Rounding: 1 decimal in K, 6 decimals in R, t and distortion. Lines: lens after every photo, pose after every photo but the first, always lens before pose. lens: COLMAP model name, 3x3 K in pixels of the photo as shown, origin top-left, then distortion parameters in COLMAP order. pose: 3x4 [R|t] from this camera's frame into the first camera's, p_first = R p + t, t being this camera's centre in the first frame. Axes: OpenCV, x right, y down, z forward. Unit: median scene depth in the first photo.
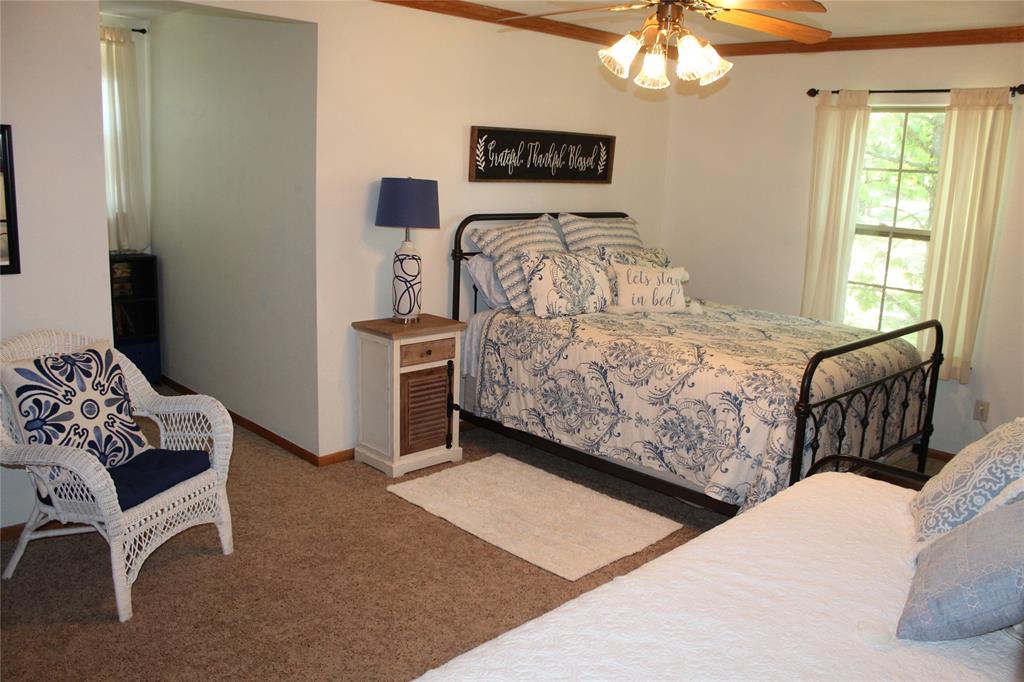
lens RADIAL K [[869.8, 0, 511.4], [0, 869.8, 342.1], [0, 0, 1]] dist [-0.133042, 0.081859]
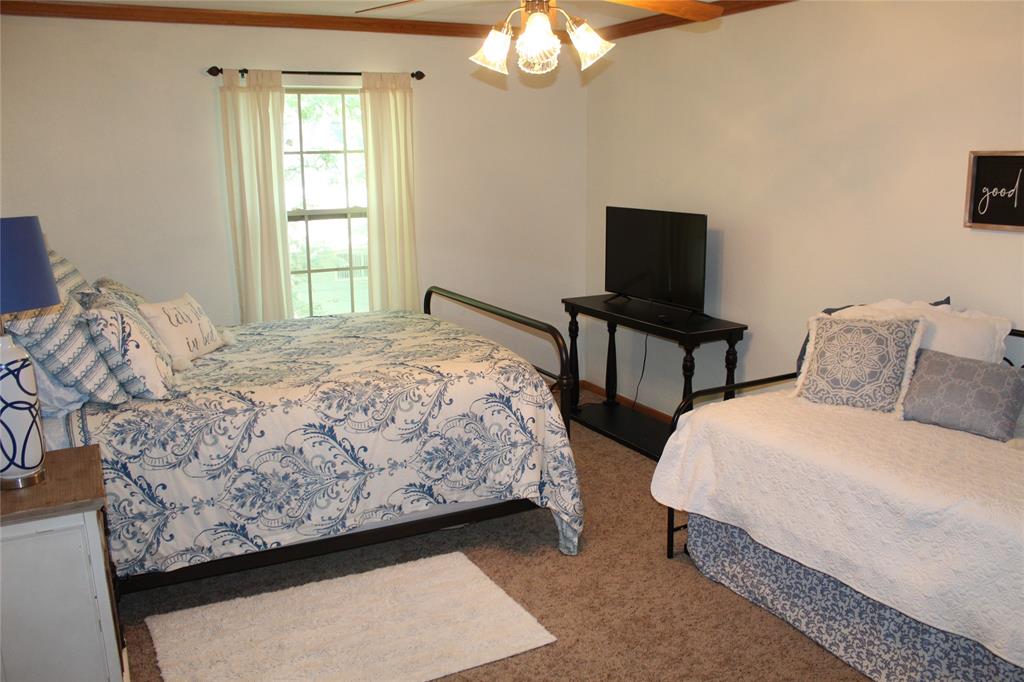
lens RADIAL K [[869.8, 0, 509.6], [0, 869.8, 340.8], [0, 0, 1]] dist [-0.133042, 0.081859]
pose [[0.282000, -0.243843, 0.927910, -0.525988], [0.214815, 0.958656, 0.186638, -0.146734], [-0.935056, 0.146697, 0.322722, 0.555751]]
